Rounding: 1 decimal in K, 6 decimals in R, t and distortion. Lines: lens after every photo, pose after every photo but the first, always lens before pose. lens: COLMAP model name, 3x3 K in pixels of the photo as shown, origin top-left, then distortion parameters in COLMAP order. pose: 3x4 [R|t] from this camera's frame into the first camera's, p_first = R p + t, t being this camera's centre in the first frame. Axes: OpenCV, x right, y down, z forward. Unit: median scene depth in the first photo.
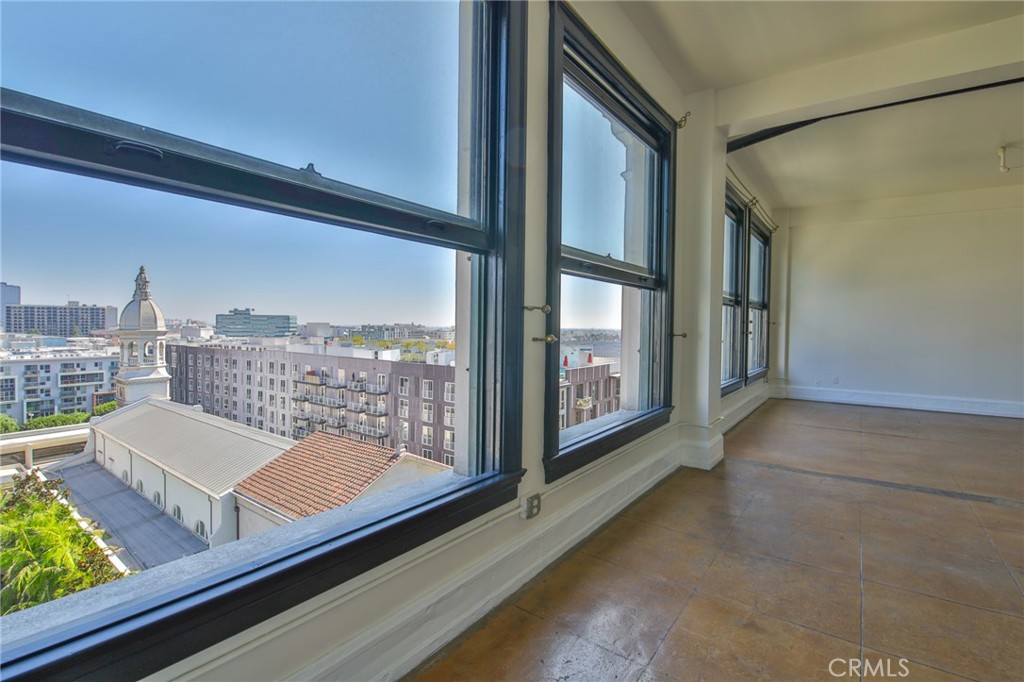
lens RADIAL K [[467.9, 0, 509.4], [0, 467.9, 339.7], [0, 0, 1]] dist [-0.023139, -0.000874]
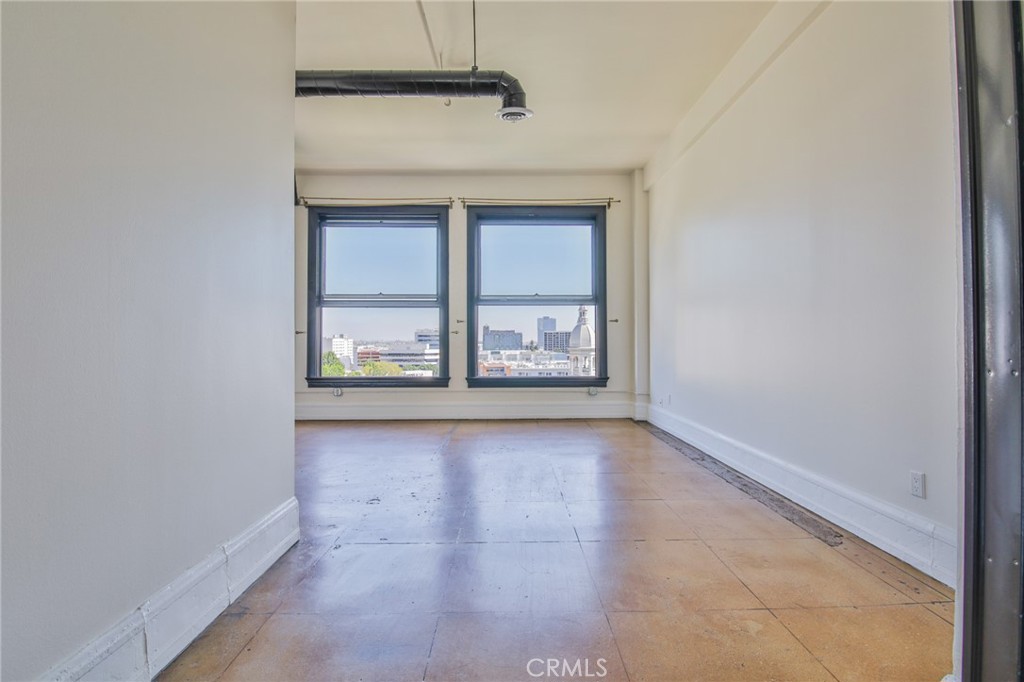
lens RADIAL K [[467.9, 0, 511.0], [0, 467.9, 339.7], [0, 0, 1]] dist [-0.023139, -0.000874]
pose [[0.615940, -0.019490, -0.787552, 2.107549], [-0.012946, 0.999309, -0.034855, 0.120505], [0.787687, 0.031664, 0.615262, -0.383092]]
